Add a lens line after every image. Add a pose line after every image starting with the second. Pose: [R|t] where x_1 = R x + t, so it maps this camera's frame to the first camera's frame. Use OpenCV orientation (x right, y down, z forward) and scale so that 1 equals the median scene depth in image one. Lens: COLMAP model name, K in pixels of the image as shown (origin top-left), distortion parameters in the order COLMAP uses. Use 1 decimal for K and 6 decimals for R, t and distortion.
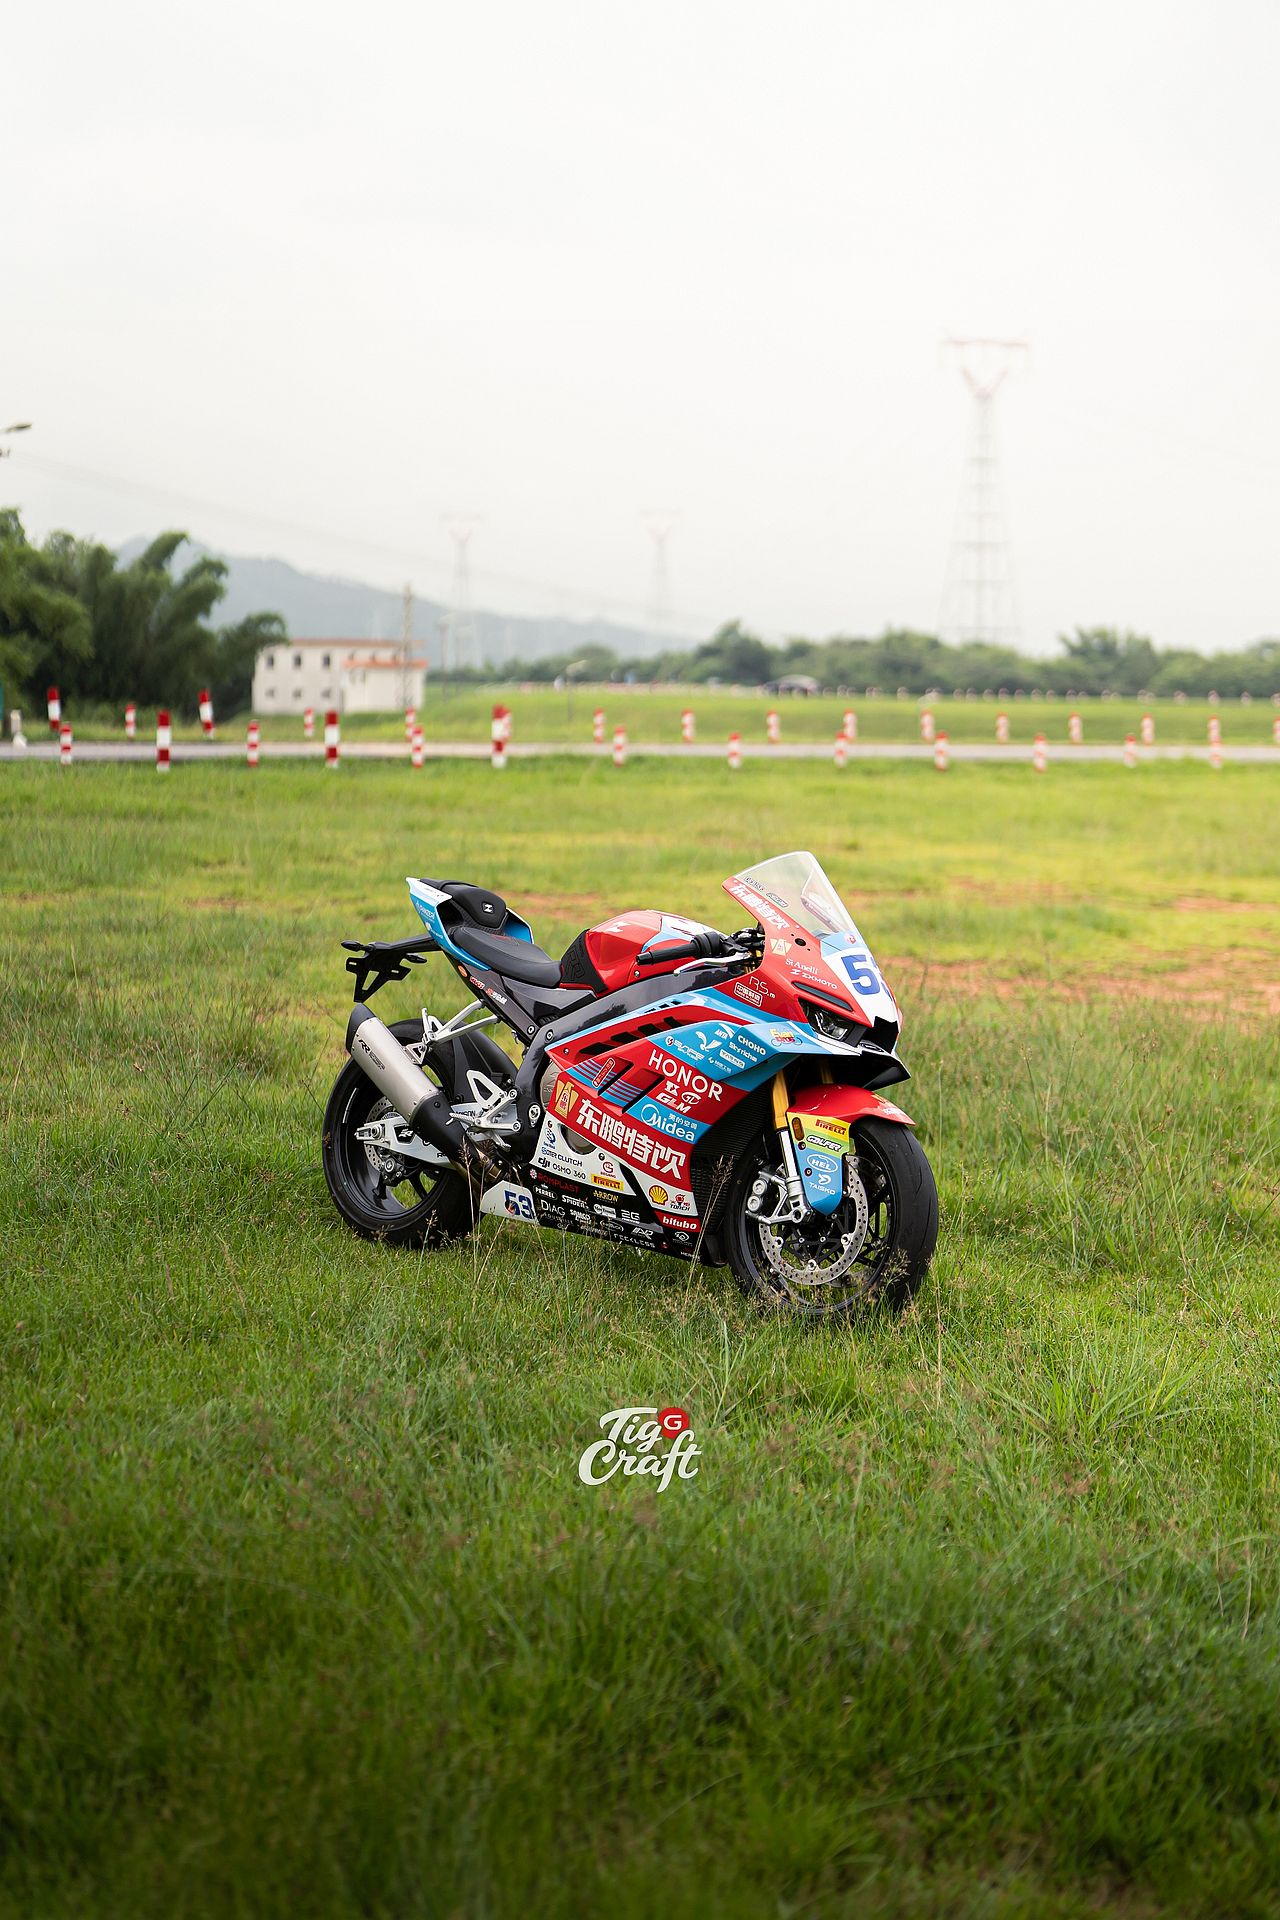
lens RADIAL K [[2805.5, 0, 642.3], [0, 2805.5, 1033.9], [0, 0, 1]] dist [0.005331, 0.032021]
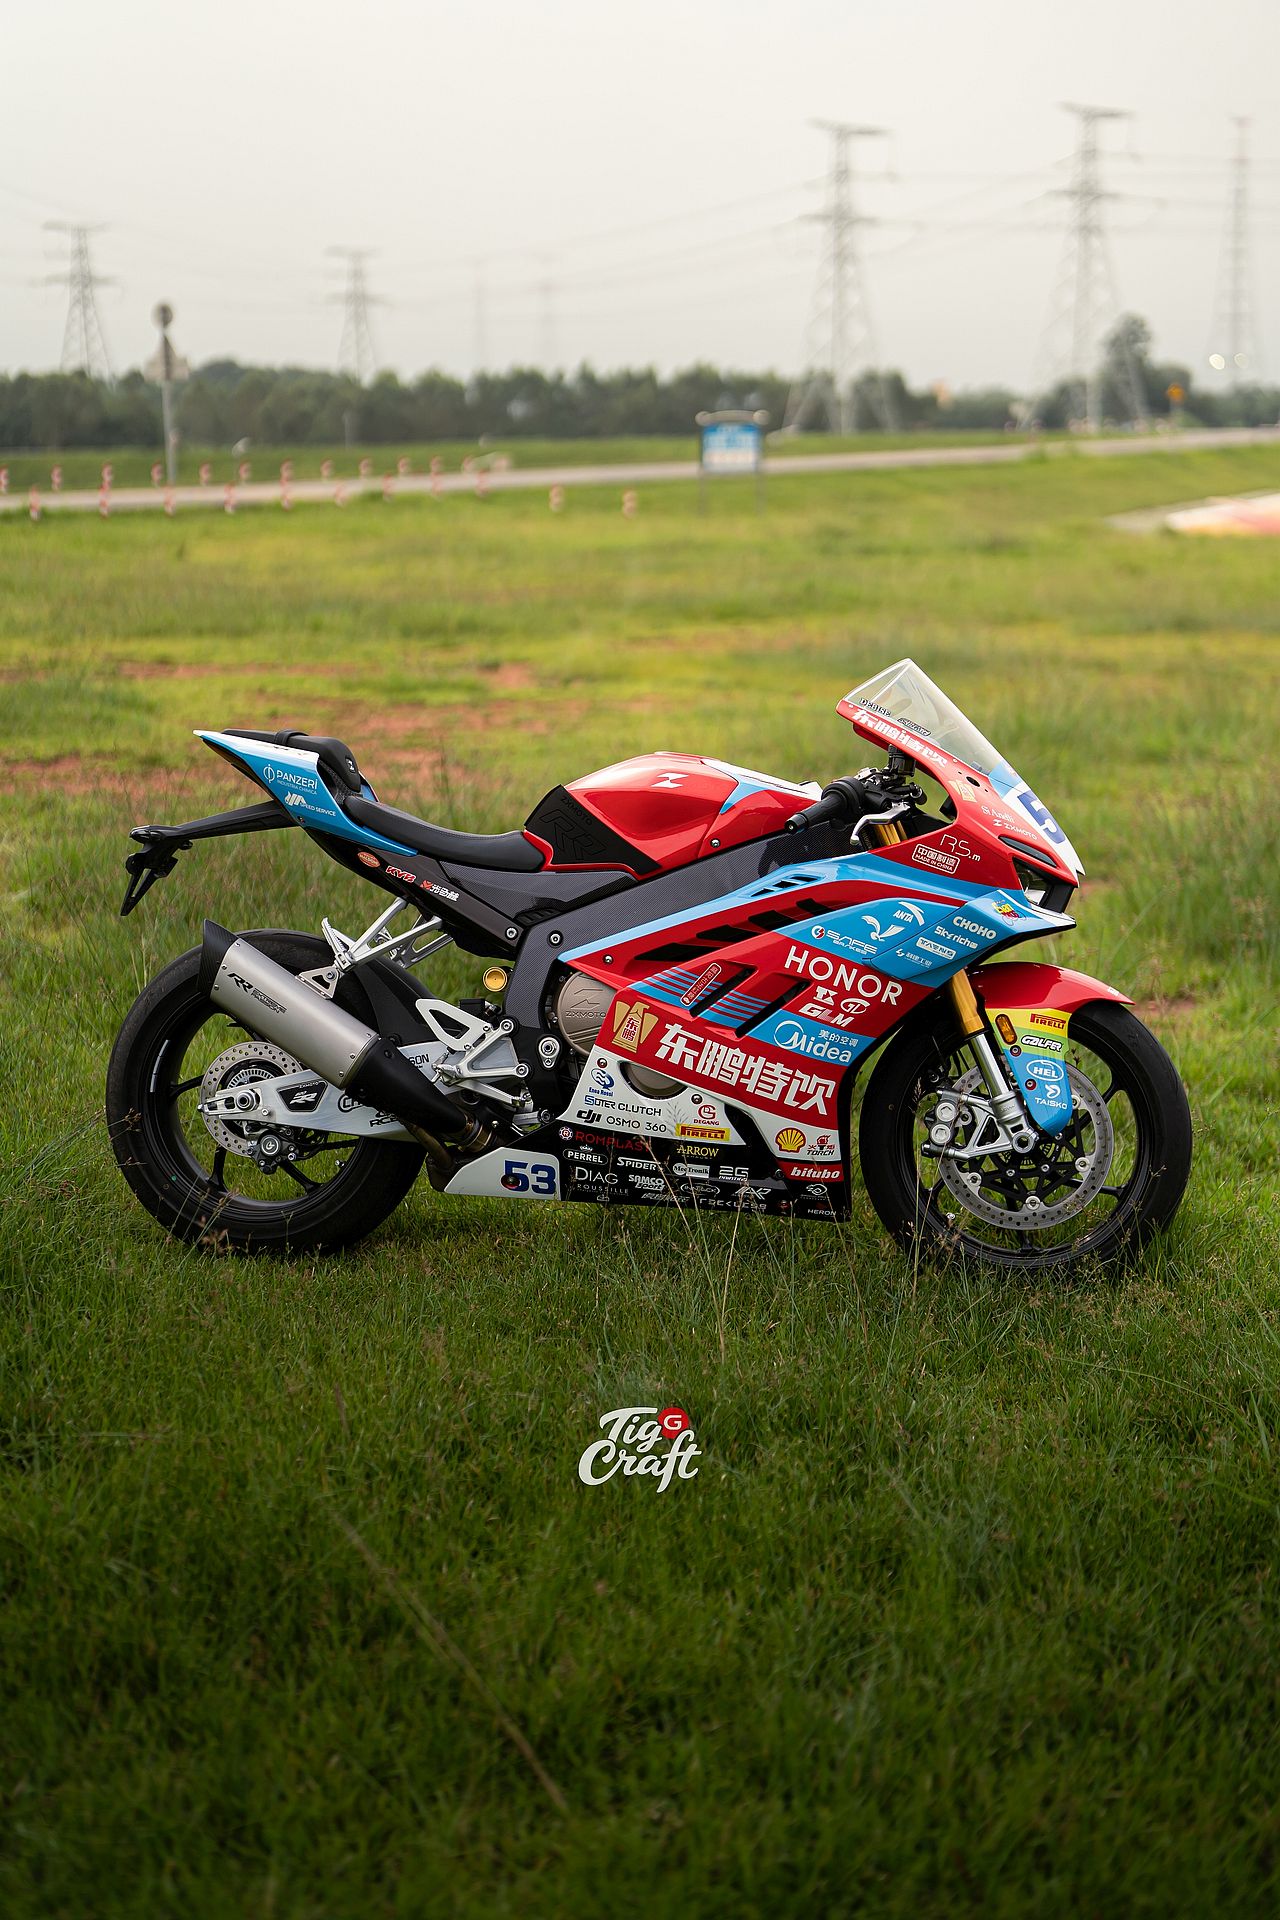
lens RADIAL K [[2673.9, 0, 614.4], [0, 2673.9, 962.3], [0, 0, 1]] dist [-0.019411, 0.096314]
pose [[0.852942, -0.124499, 0.506941, -0.378162], [0.087947, 0.991533, 0.095537, -0.059109], [-0.514544, -0.036903, 0.856670, 0.418946]]
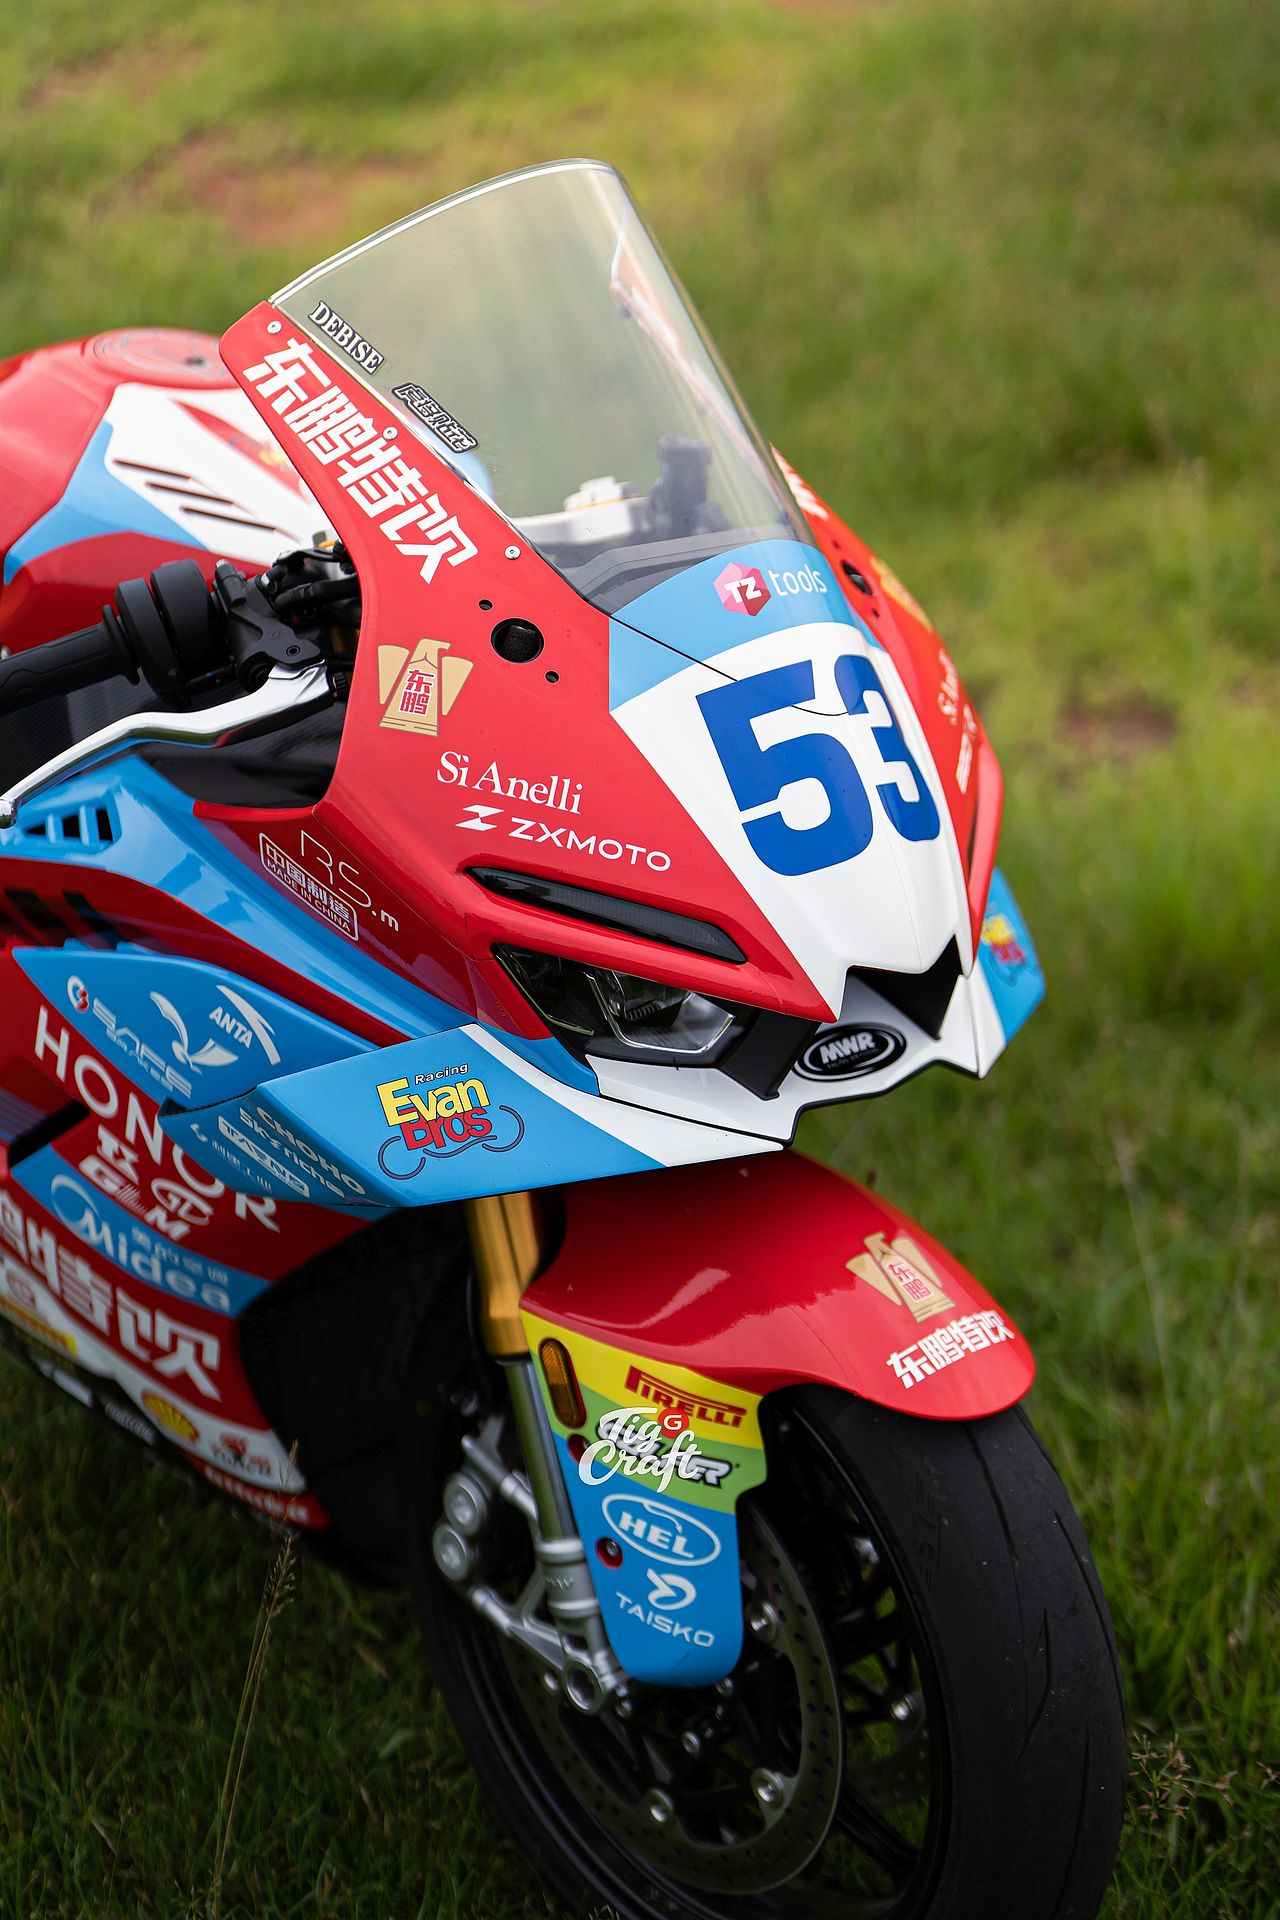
lens RADIAL K [[2673.9, 0, 614.4], [0, 2673.9, 962.3], [0, 0, 1]] dist [-0.019411, 0.096314]
pose [[0.990345, -0.032415, -0.134782, 0.089275], [0.083846, 0.914334, 0.396185, -0.090899], [0.110393, -0.403661, 0.908224, 0.761132]]
